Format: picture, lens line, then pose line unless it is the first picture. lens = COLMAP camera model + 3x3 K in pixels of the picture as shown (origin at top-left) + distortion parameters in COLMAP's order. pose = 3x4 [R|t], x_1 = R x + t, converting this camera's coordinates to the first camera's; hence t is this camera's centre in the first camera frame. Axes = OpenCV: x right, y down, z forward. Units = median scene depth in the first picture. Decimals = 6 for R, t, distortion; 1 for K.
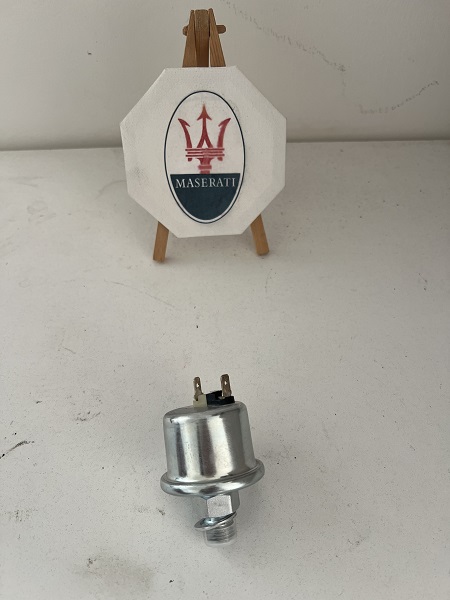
lens RADIAL K [[461.0, 0, 222.0], [0, 461.0, 296.9], [0, 0, 1]] dist [0.004700, -0.035062]
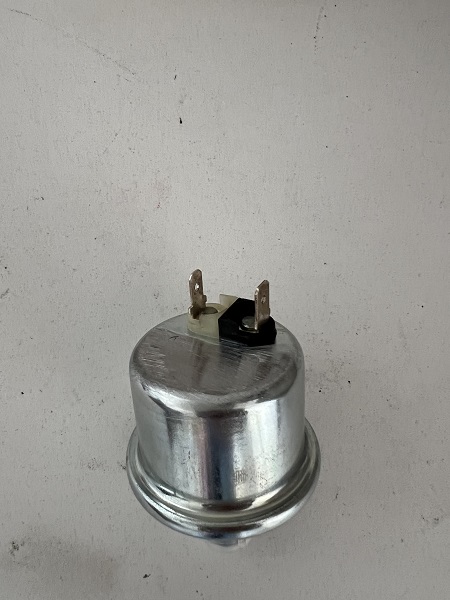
lens RADIAL K [[461.0, 0, 185.6], [0, 461.0, 284.0], [0, 0, 1]] dist [0.004700, -0.035062]
pose [[0.998491, 0.027560, 0.047503, -0.087623], [-0.047905, 0.860057, 0.507944, -0.053996], [-0.026857, -0.509453, 0.860079, 0.589778]]
